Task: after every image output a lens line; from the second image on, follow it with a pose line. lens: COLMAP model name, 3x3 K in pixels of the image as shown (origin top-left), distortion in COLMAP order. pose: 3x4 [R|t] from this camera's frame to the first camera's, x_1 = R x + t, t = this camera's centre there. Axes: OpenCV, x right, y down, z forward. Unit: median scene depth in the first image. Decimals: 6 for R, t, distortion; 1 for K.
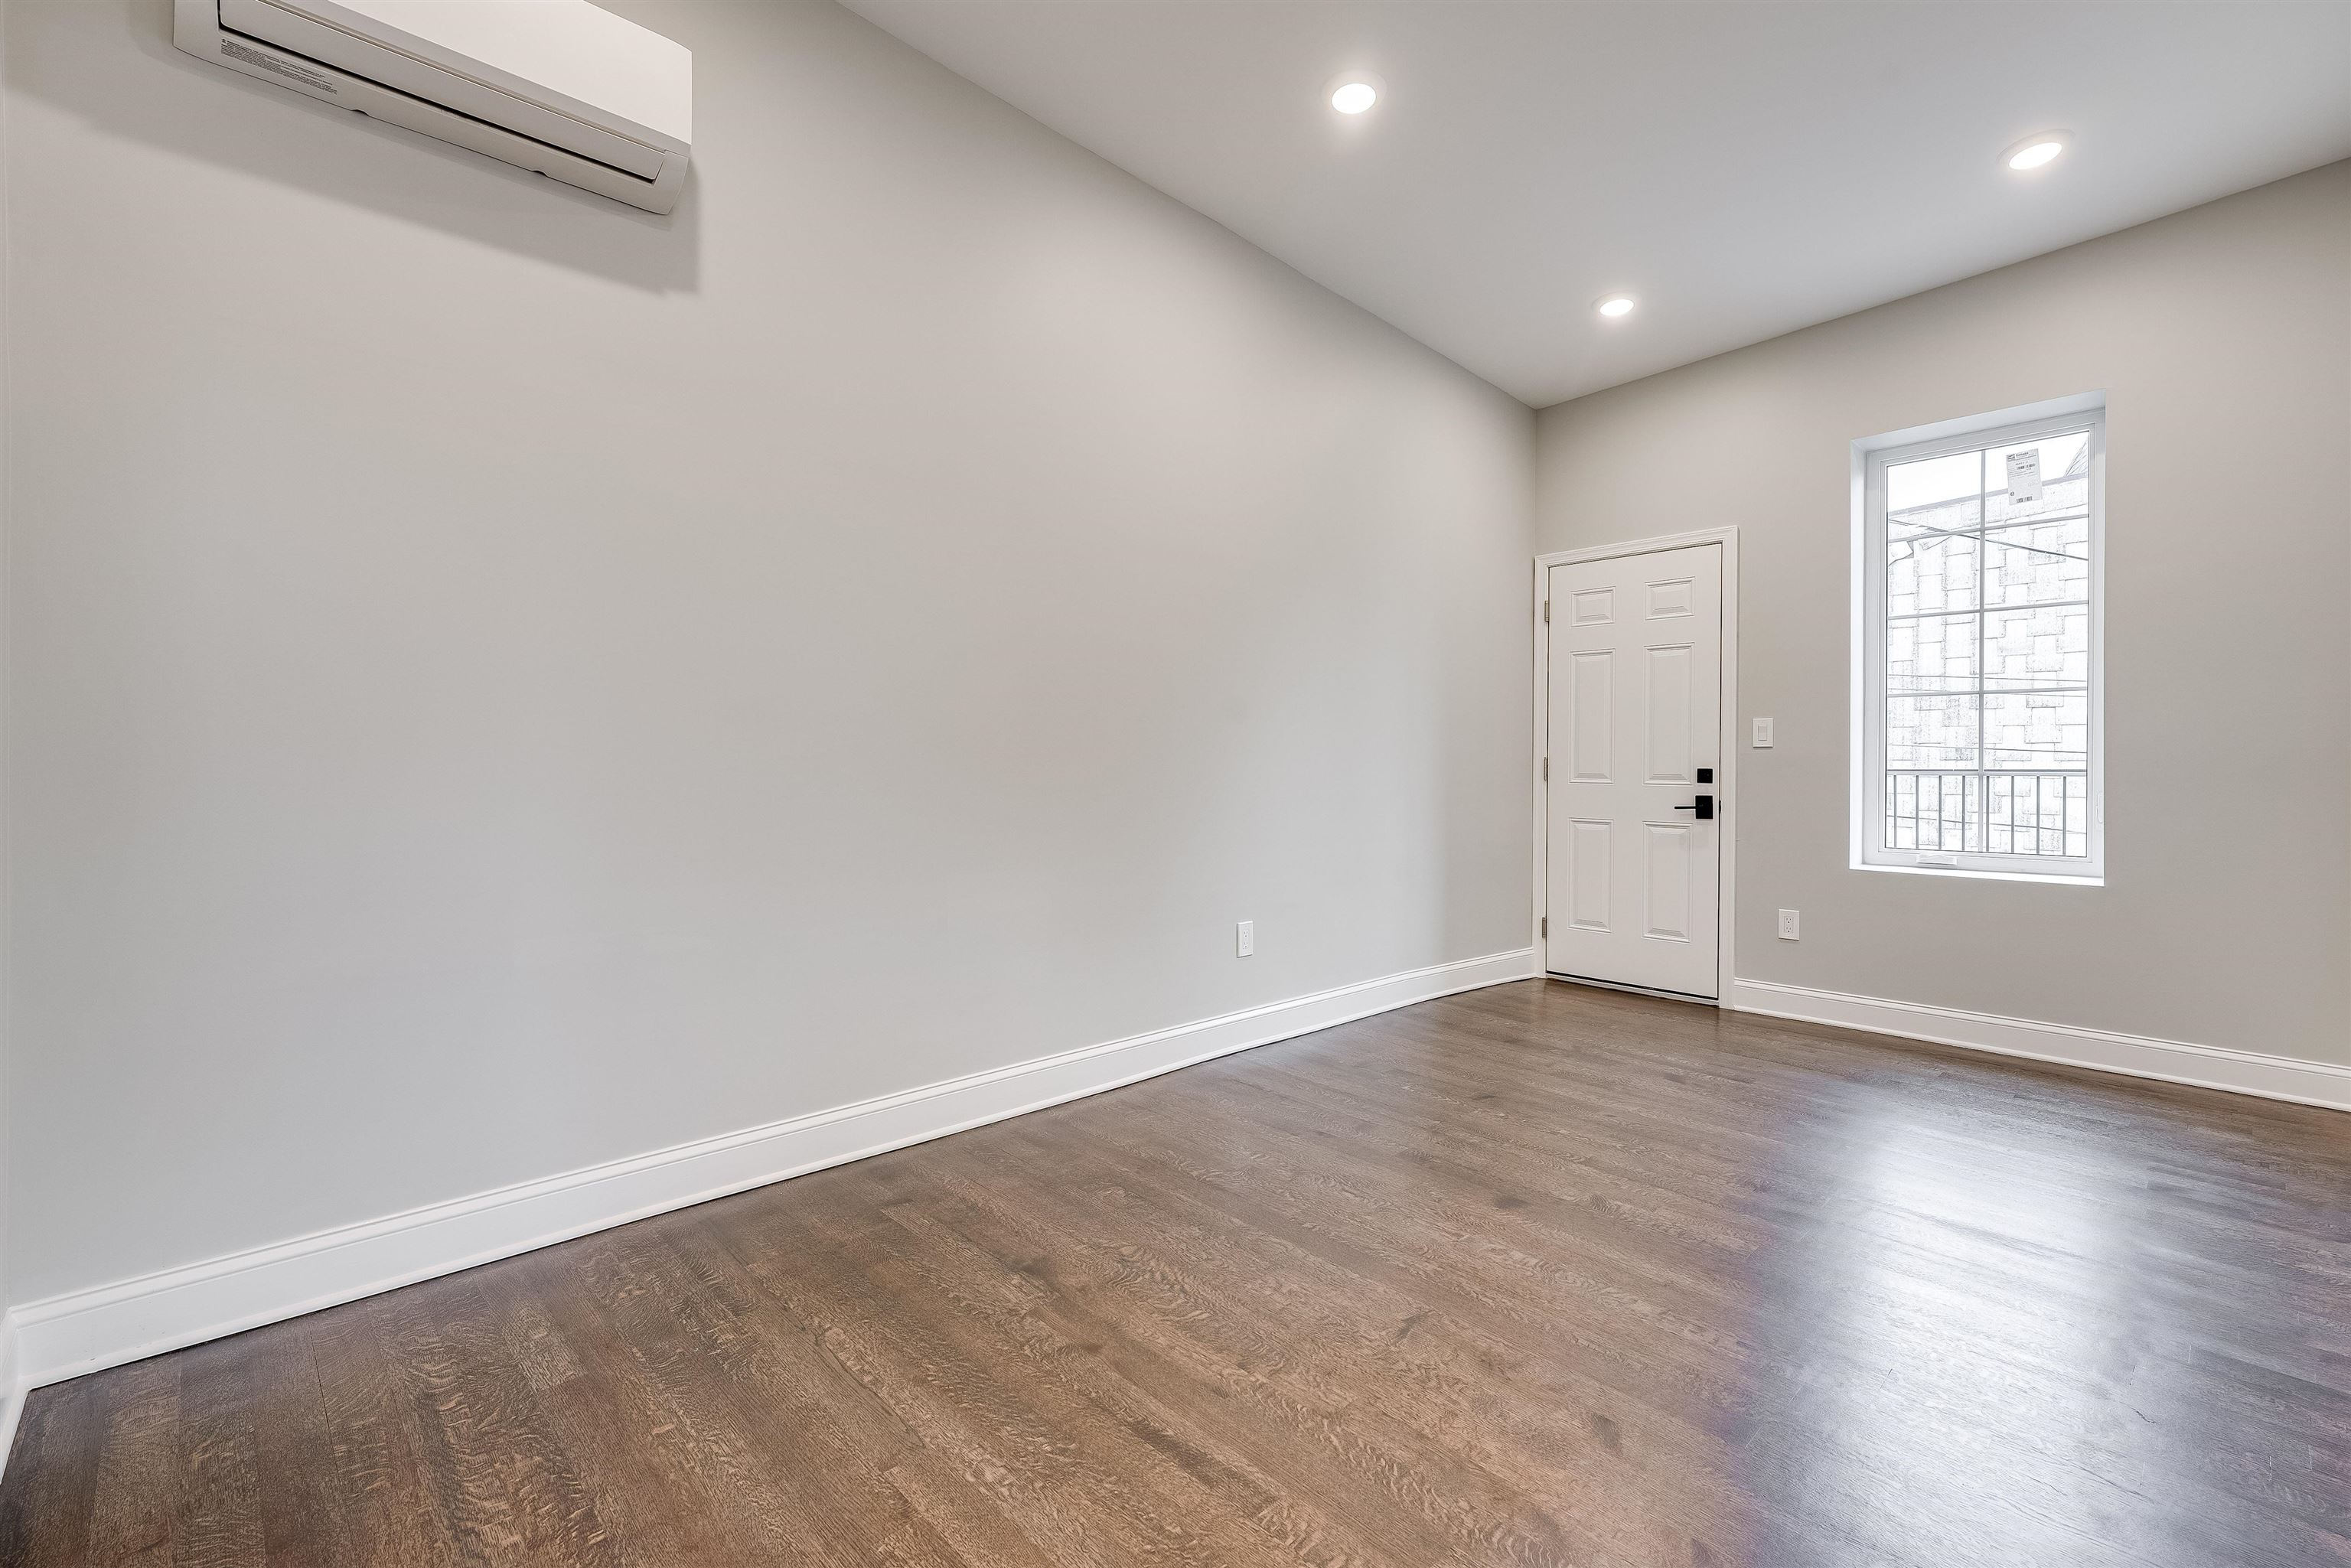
lens RADIAL K [[1025.7, 0, 1190.0], [0, 1025.7, 770.1], [0, 0, 1]] dist [0.002524, 0.000045]
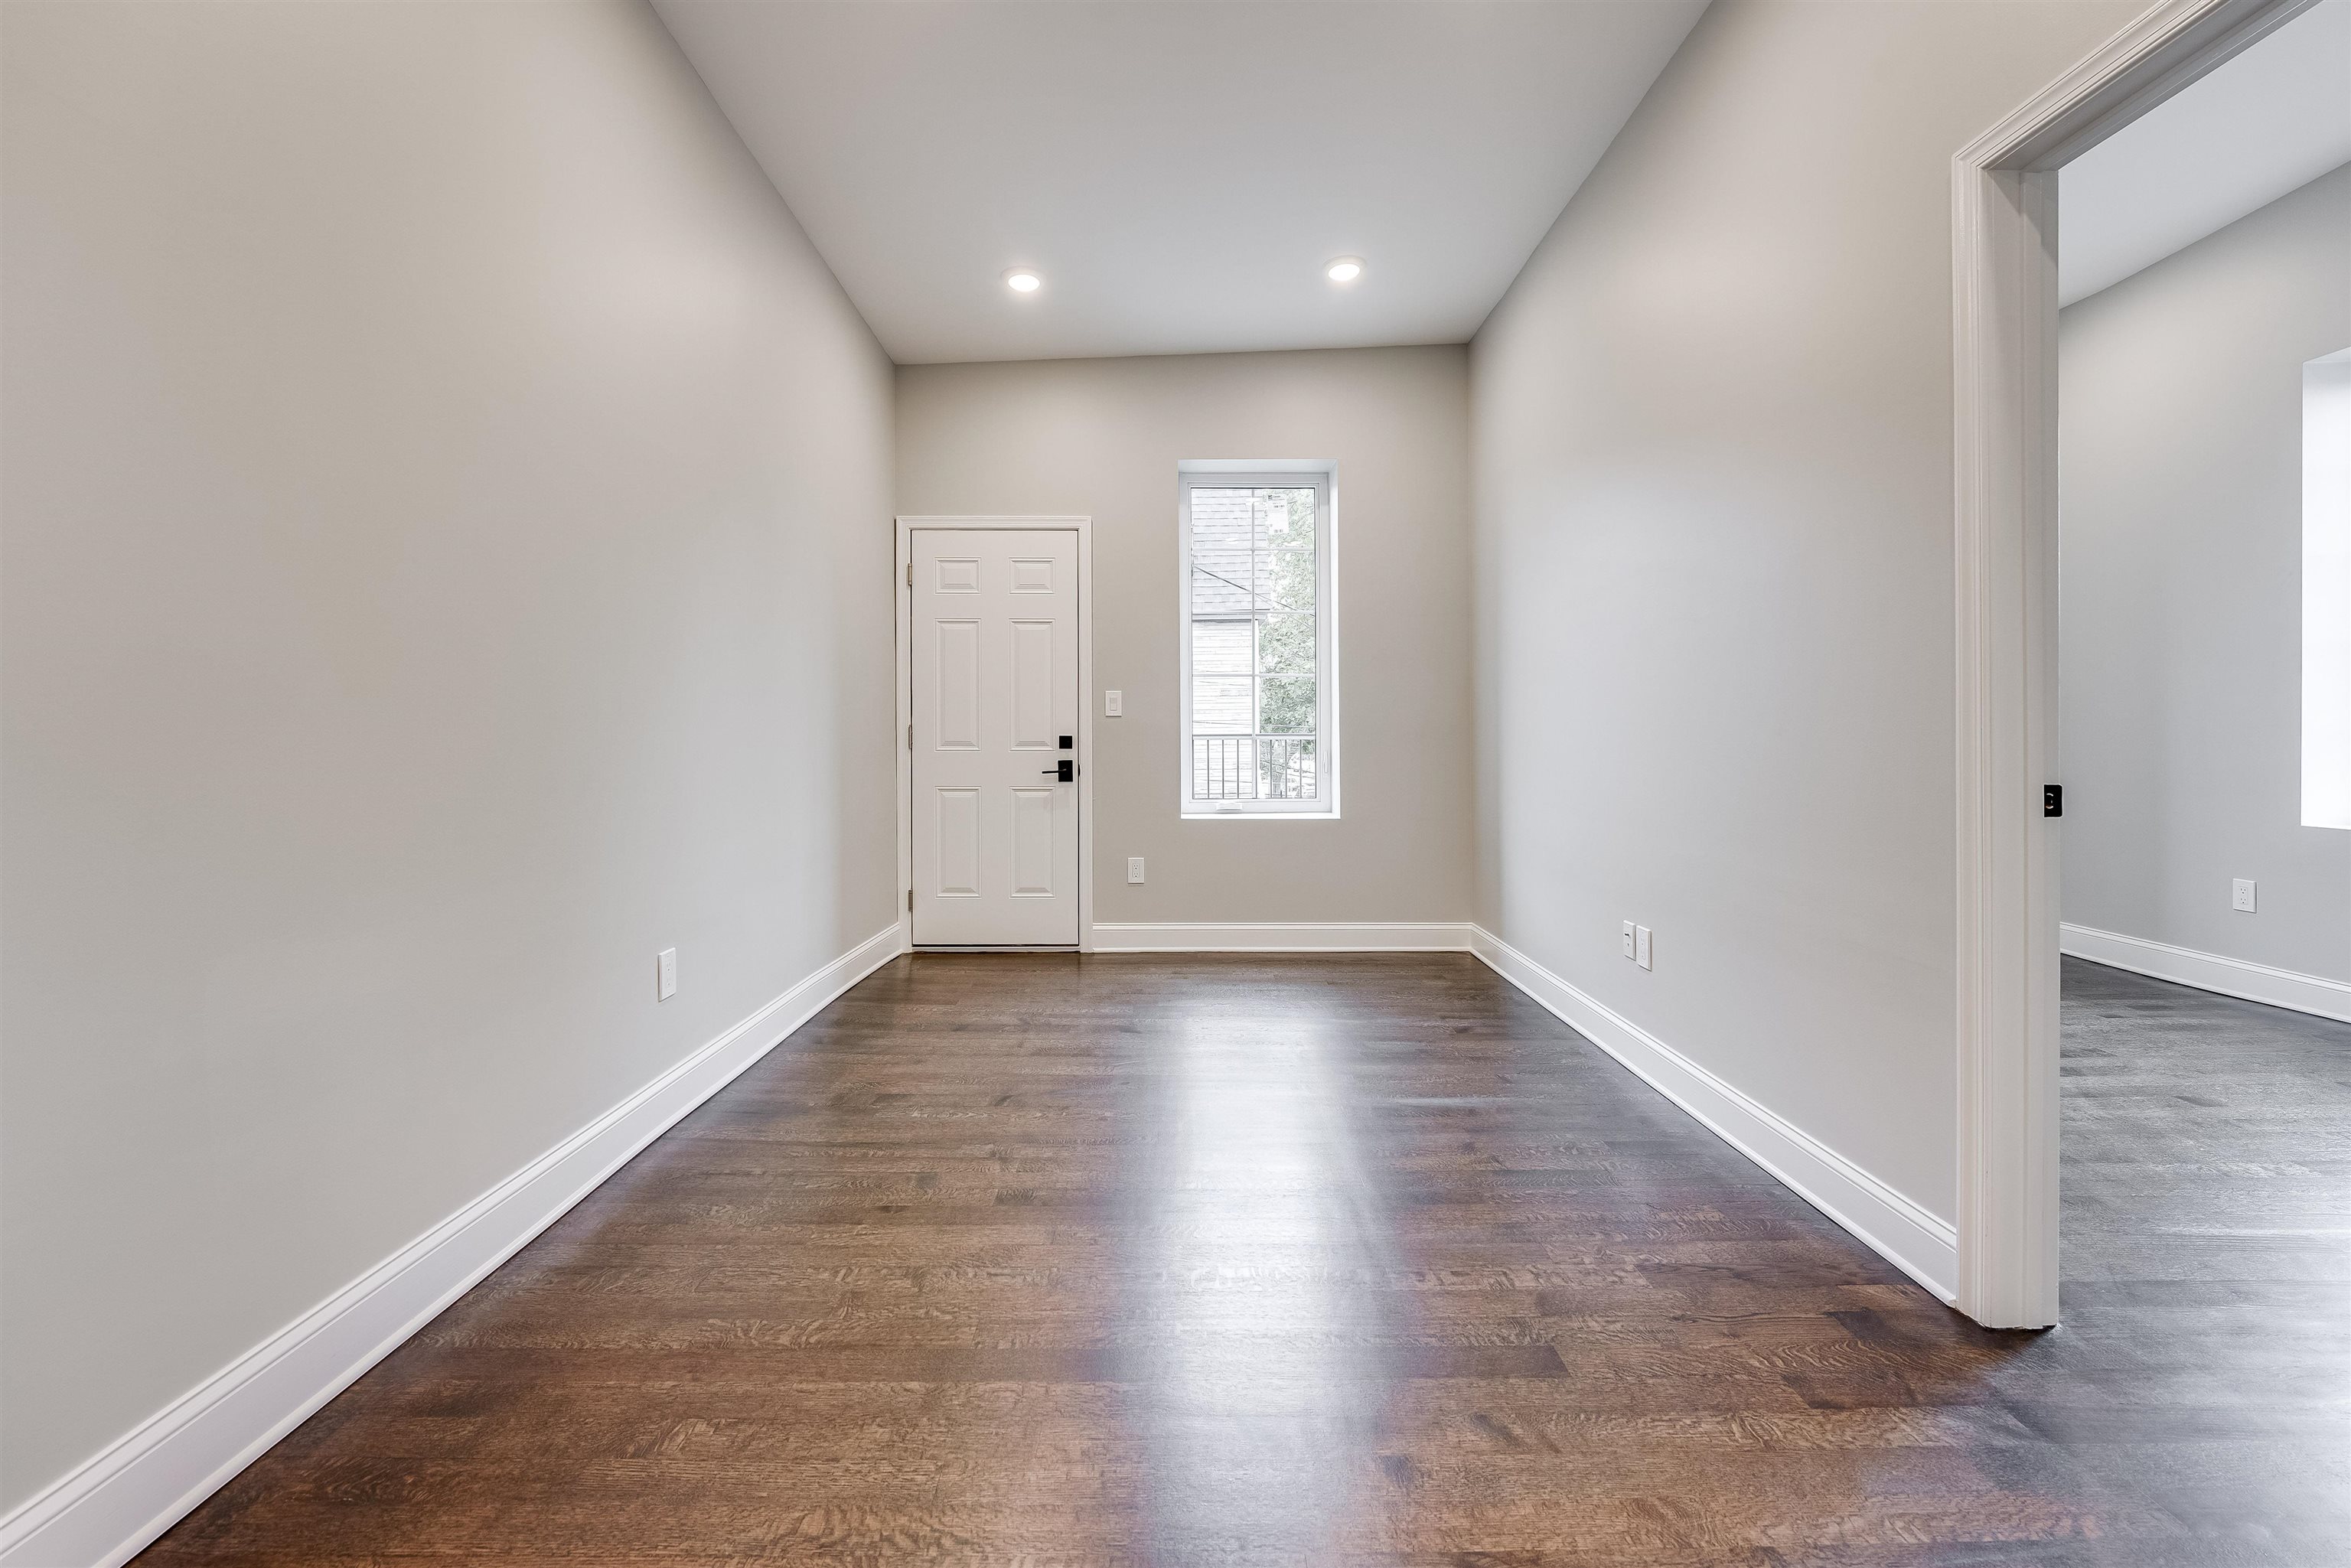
lens RADIAL K [[957.9, 0, 1177.6], [0, 957.9, 738.0], [0, 0, 1]] dist [-0.011499, 0.000067]
pose [[0.680434, -0.011240, 0.732723, -0.165604], [0.009644, 0.999933, 0.006383, -0.004511], [-0.732746, 0.002723, 0.680497, 0.227785]]
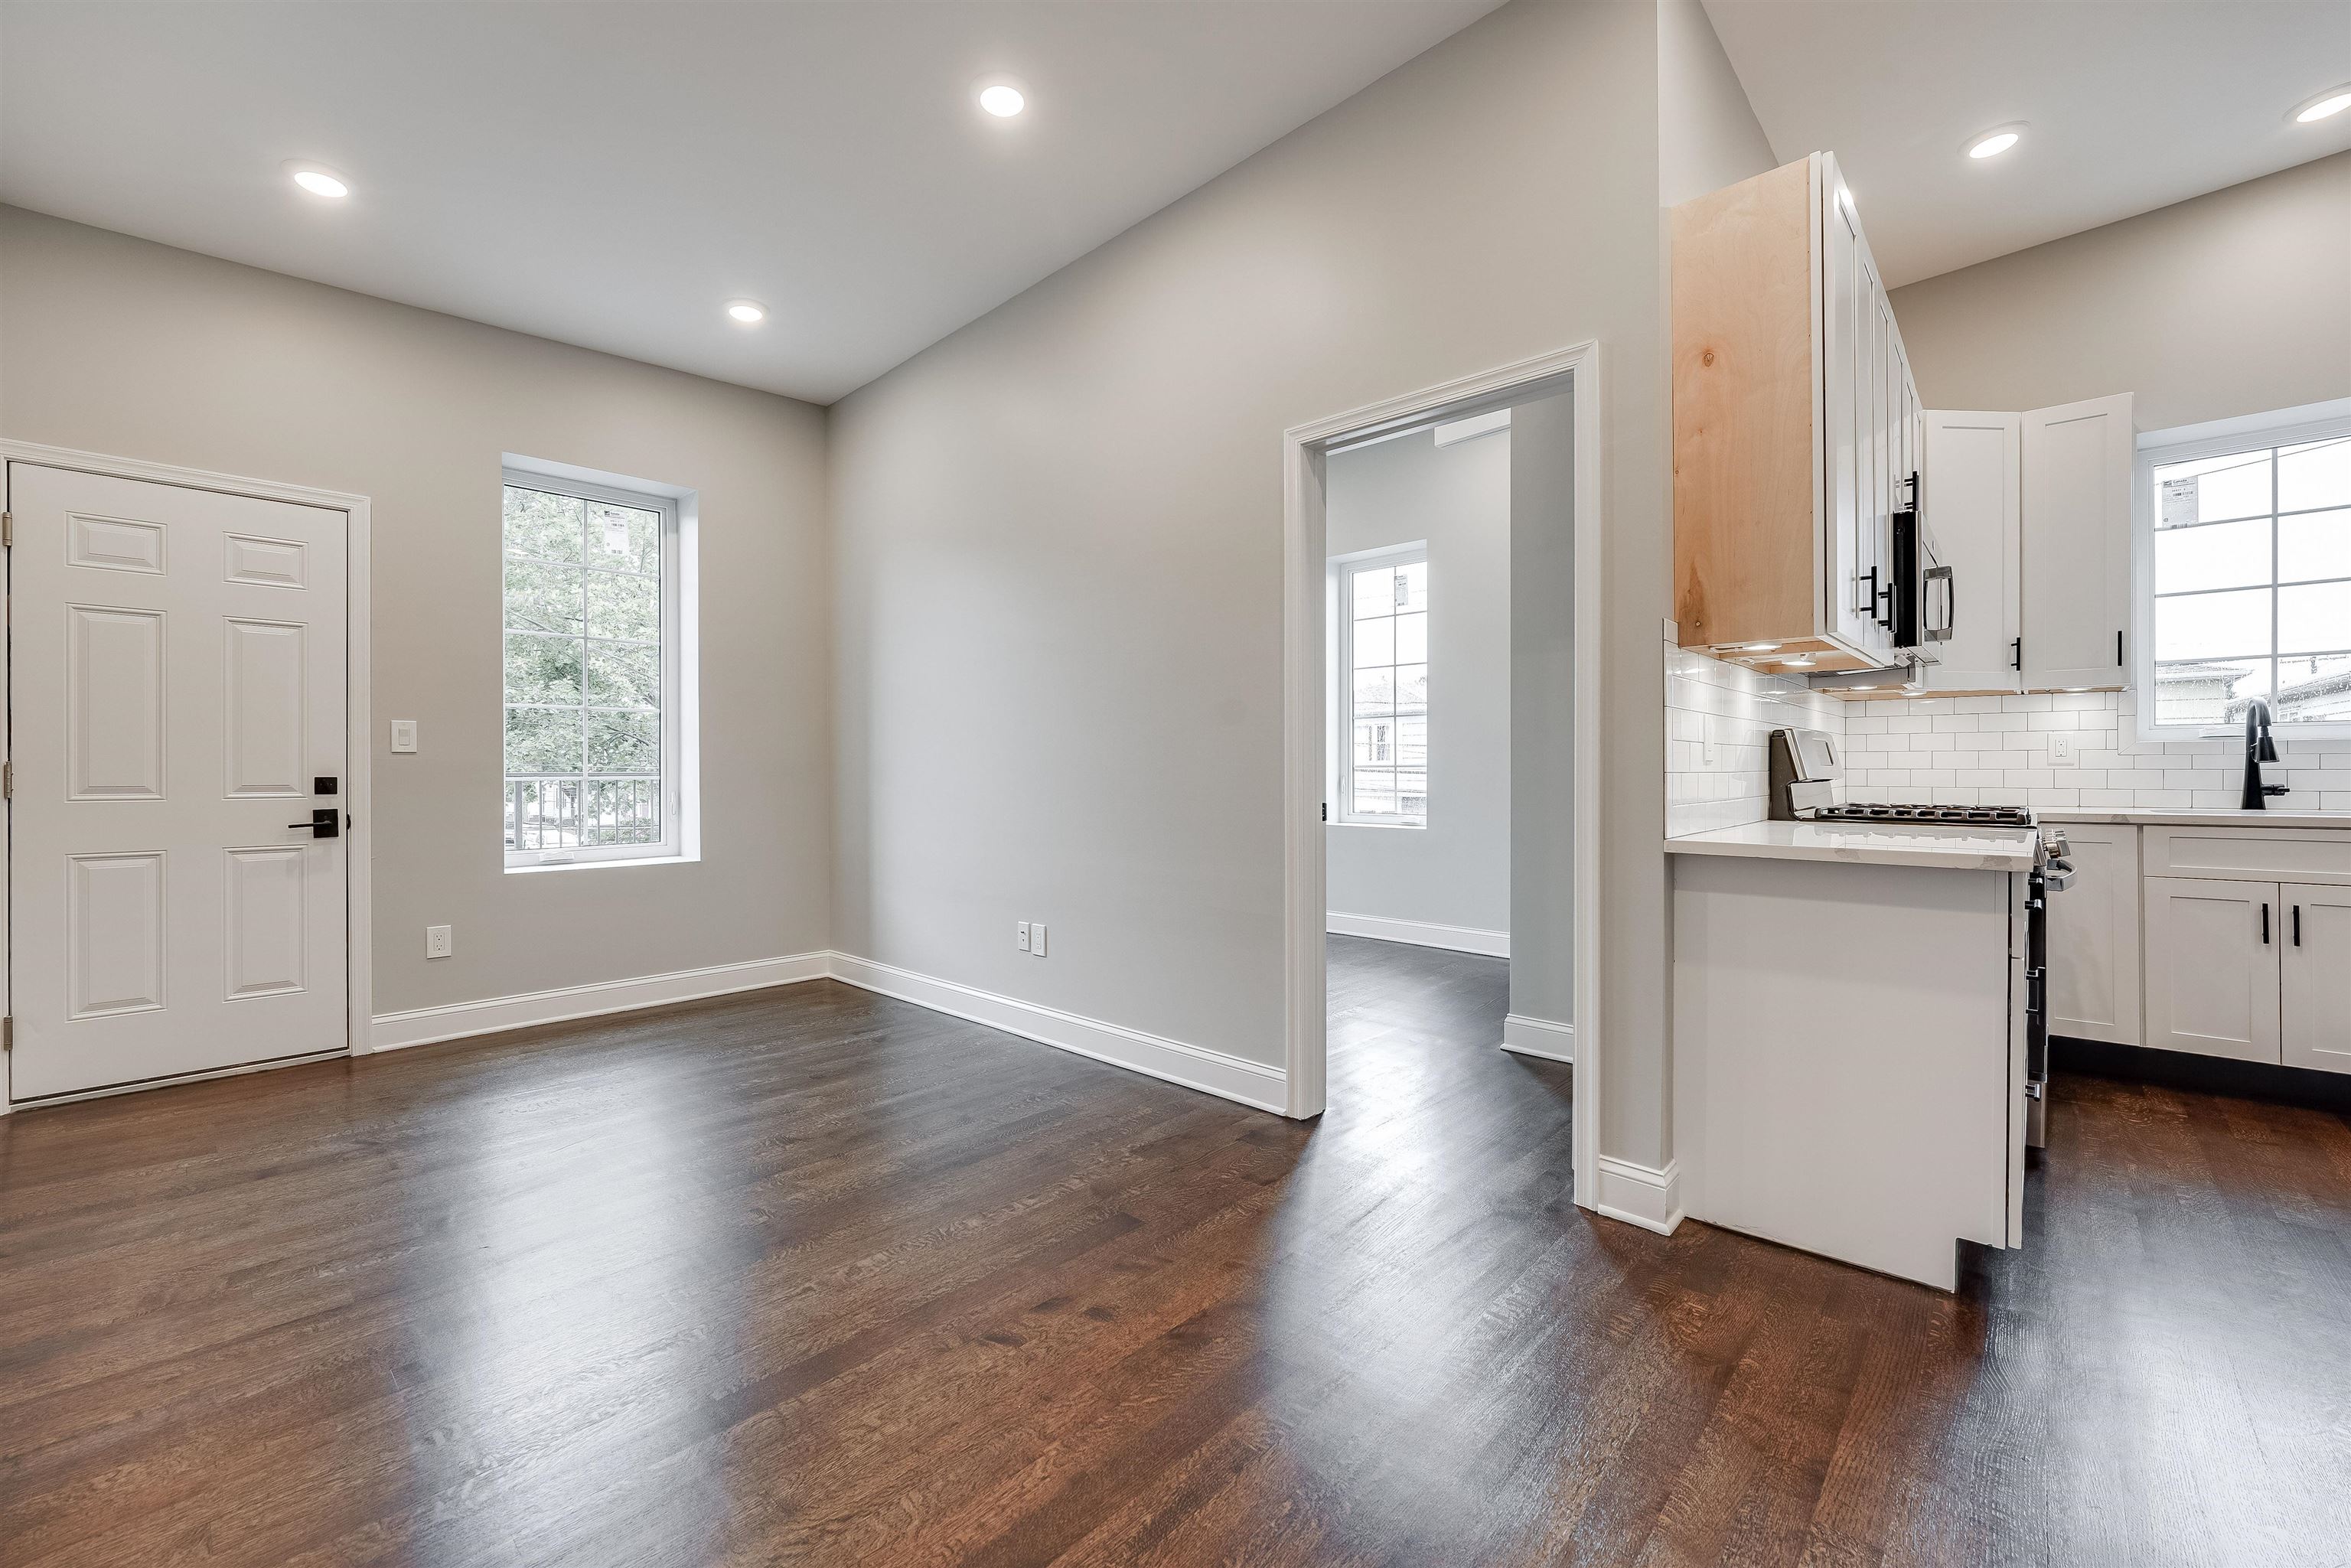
lens RADIAL K [[957.9, 0, 1162.7], [0, 957.9, 770.7], [0, 0, 1]] dist [-0.011499, 0.000067]
pose [[-0.059374, -0.007748, 0.998206, -0.314043], [0.006601, 0.999945, 0.008154, -0.008626], [-0.998214, 0.007073, -0.059320, 0.378600]]
